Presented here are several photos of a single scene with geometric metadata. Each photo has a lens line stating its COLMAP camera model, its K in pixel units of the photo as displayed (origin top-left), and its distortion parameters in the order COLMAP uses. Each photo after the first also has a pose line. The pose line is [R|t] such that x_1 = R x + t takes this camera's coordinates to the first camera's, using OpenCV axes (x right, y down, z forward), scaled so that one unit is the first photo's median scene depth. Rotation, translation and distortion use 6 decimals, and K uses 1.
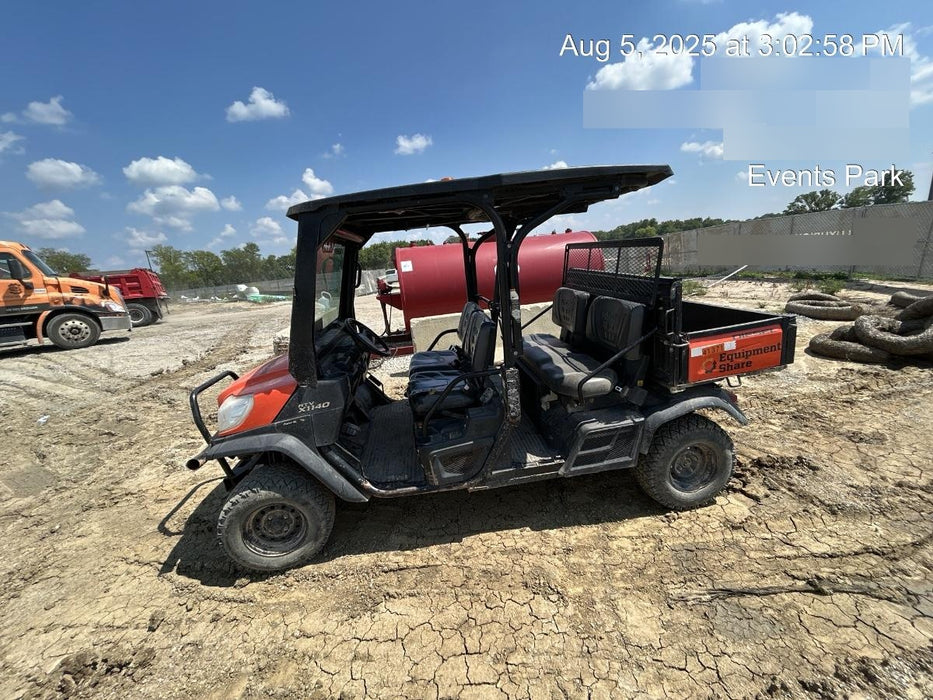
lens RADIAL K [[706.8, 0, 466.5], [0, 706.8, 350.0], [0, 0, 1]] dist [0.011733, 0.002580]
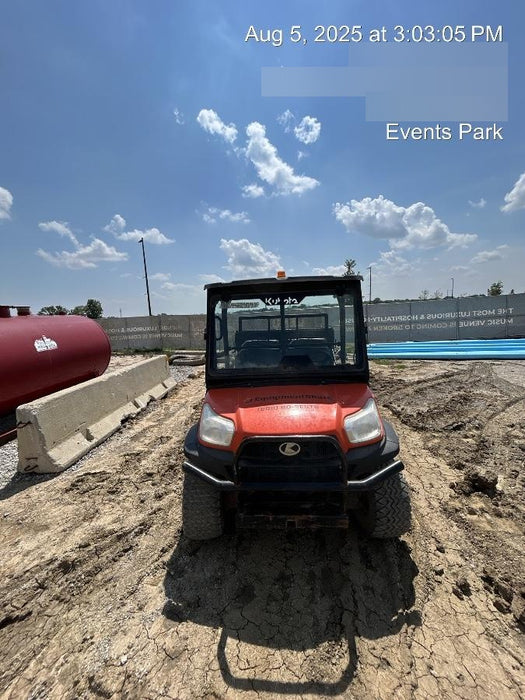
lens RADIAL K [[530.3, 0, 262.5], [0, 530.3, 350.0], [0, 0, 1]] dist [0.011733, 0.002580]
pose [[-0.392710, 0.034995, 0.918997, -0.928514], [0.201576, 0.978252, 0.048887, -0.108689], [-0.897299, 0.204446, -0.391223, 1.269138]]
